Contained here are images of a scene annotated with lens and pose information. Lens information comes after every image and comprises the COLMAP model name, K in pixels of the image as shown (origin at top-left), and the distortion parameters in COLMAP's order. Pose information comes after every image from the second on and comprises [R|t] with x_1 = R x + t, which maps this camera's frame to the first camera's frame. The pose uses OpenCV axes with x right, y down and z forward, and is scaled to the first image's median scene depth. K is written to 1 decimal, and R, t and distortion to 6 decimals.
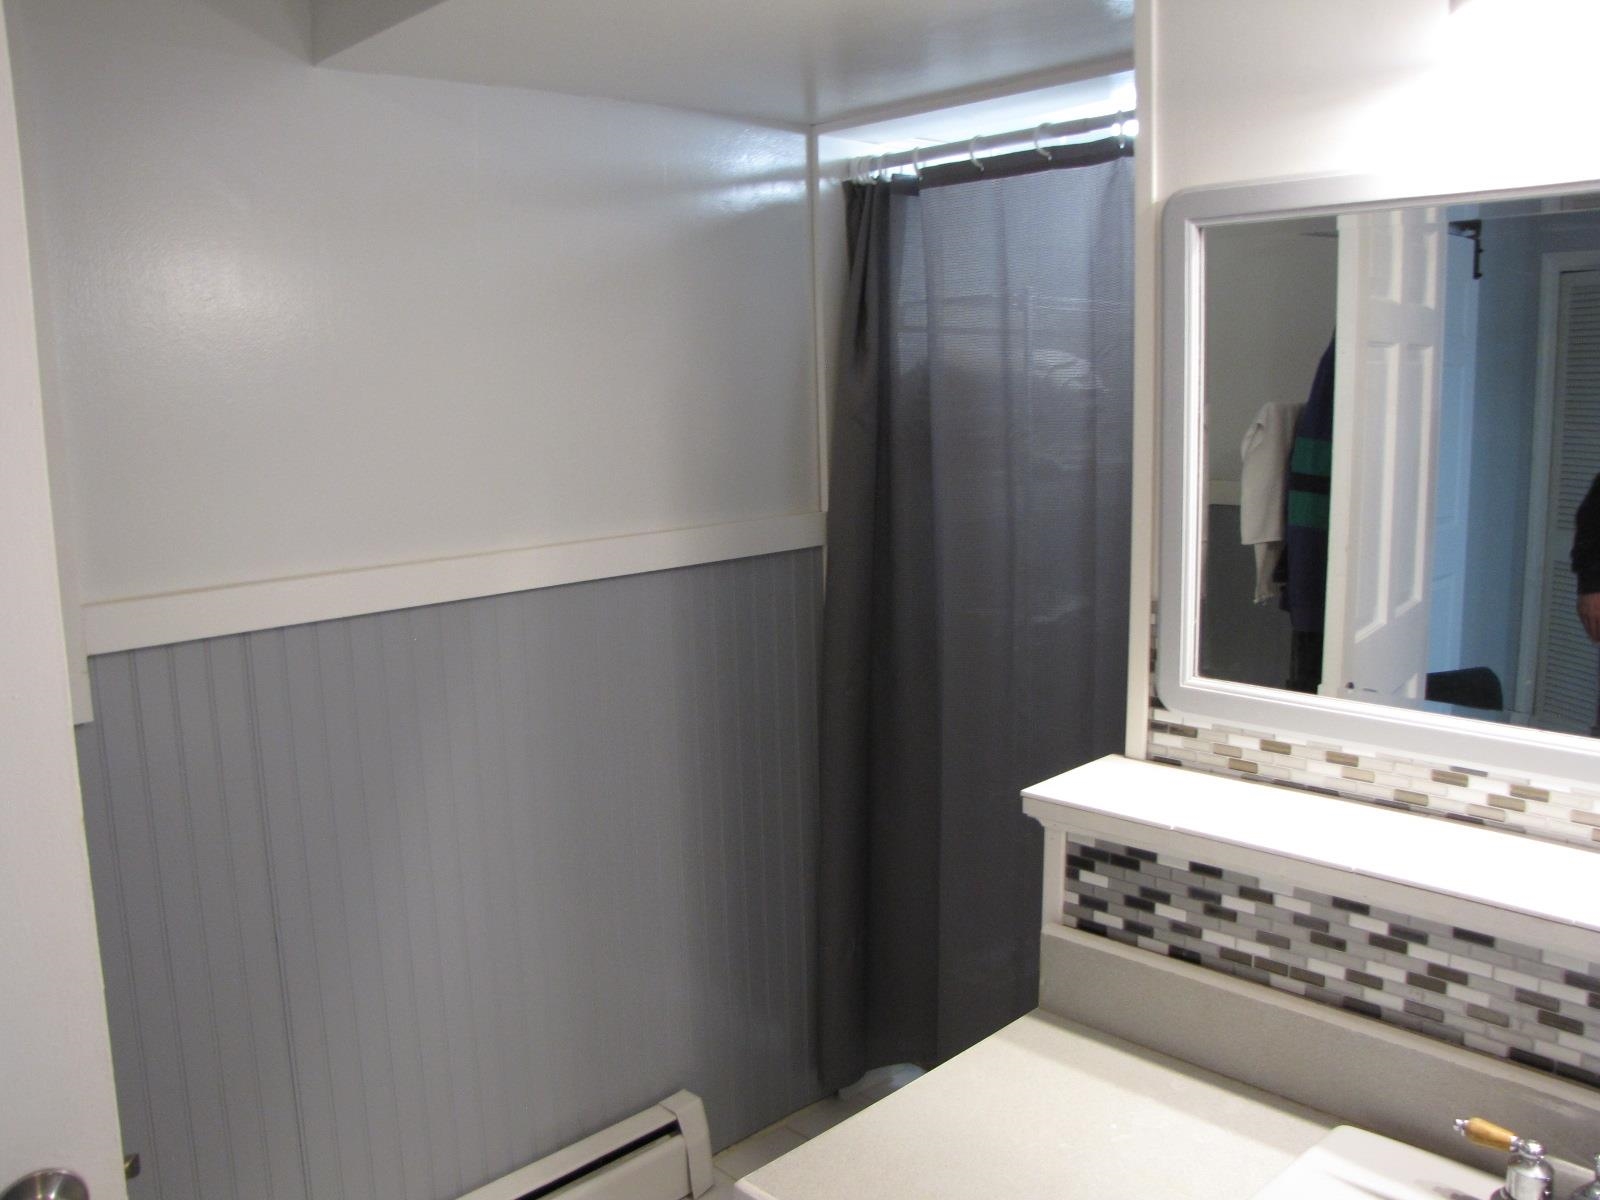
lens RADIAL K [[1360.9, 0, 801.2], [0, 1360.9, 595.0], [0, 0, 1]] dist [-0.176570, 0.159830]
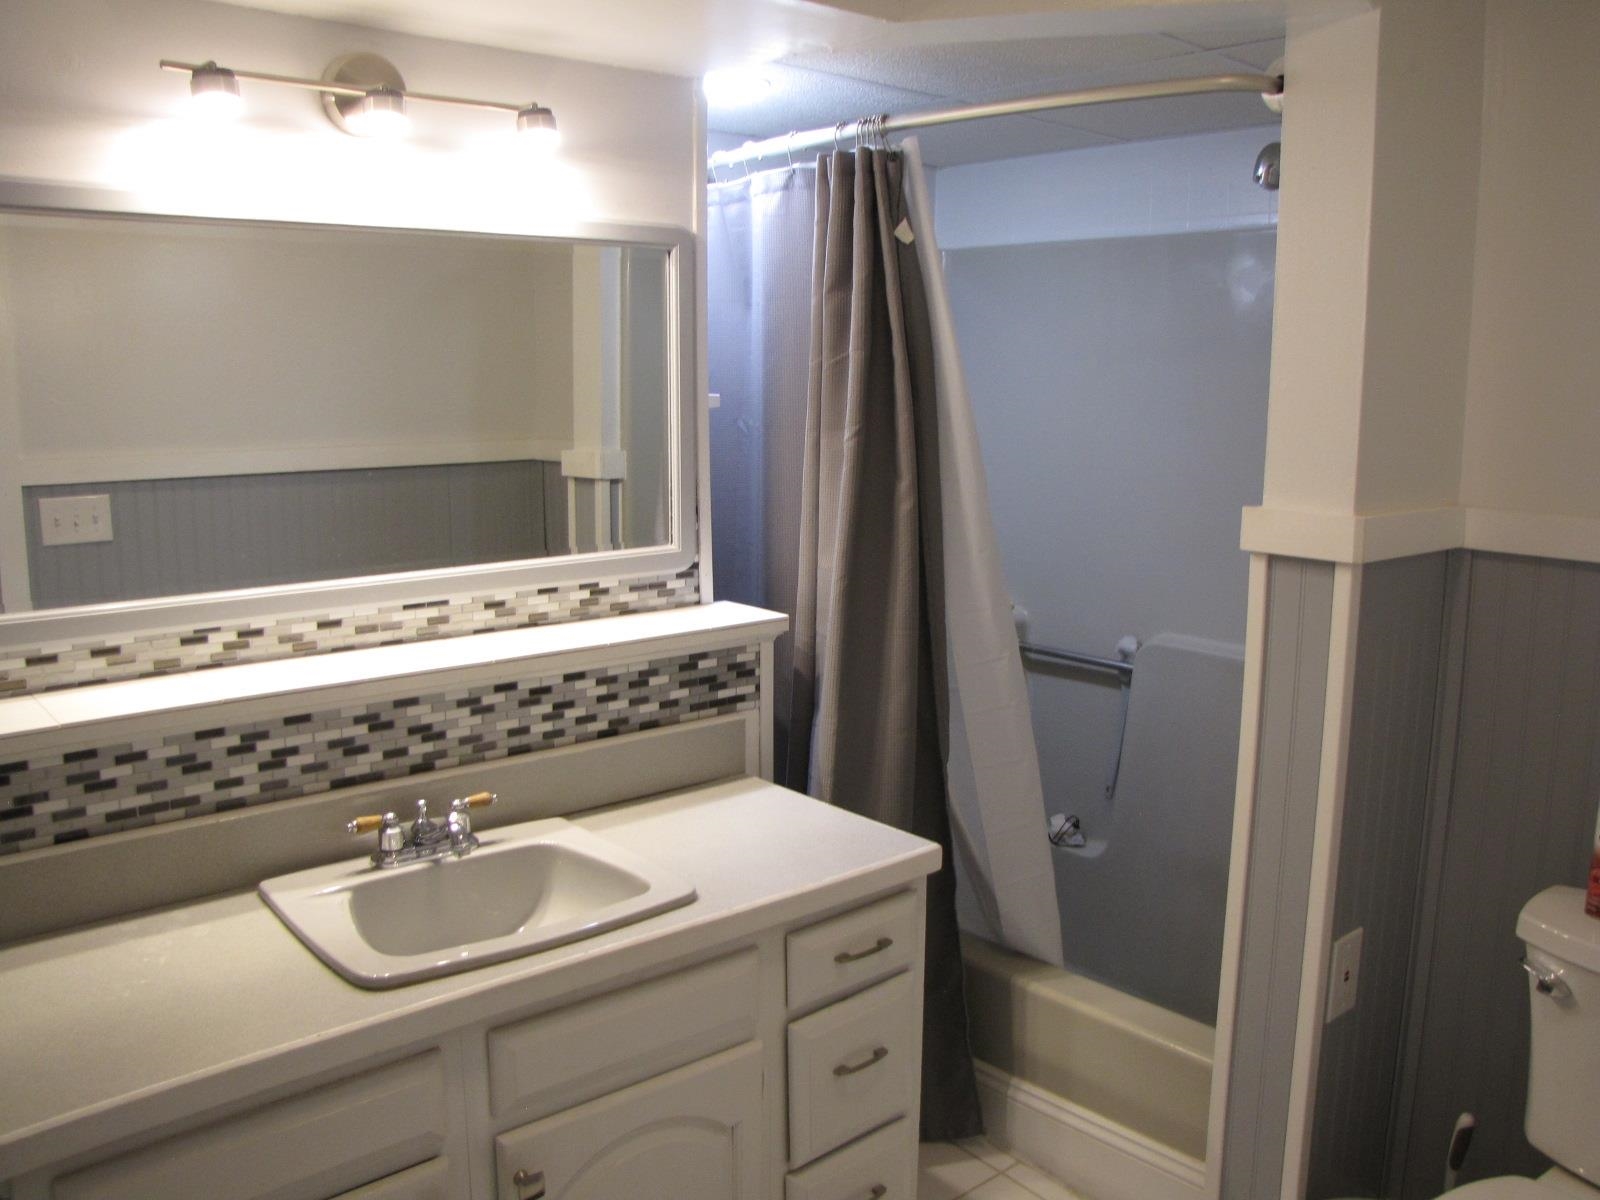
lens RADIAL K [[1360.9, 0, 801.6], [0, 1360.9, 602.9], [0, 0, 1]] dist [-0.176570, 0.159830]
pose [[0.060476, -0.141858, 0.988038, -0.848561], [0.153651, 0.979375, 0.131210, 0.018423], [-0.986273, 0.143879, 0.081025, 0.261489]]
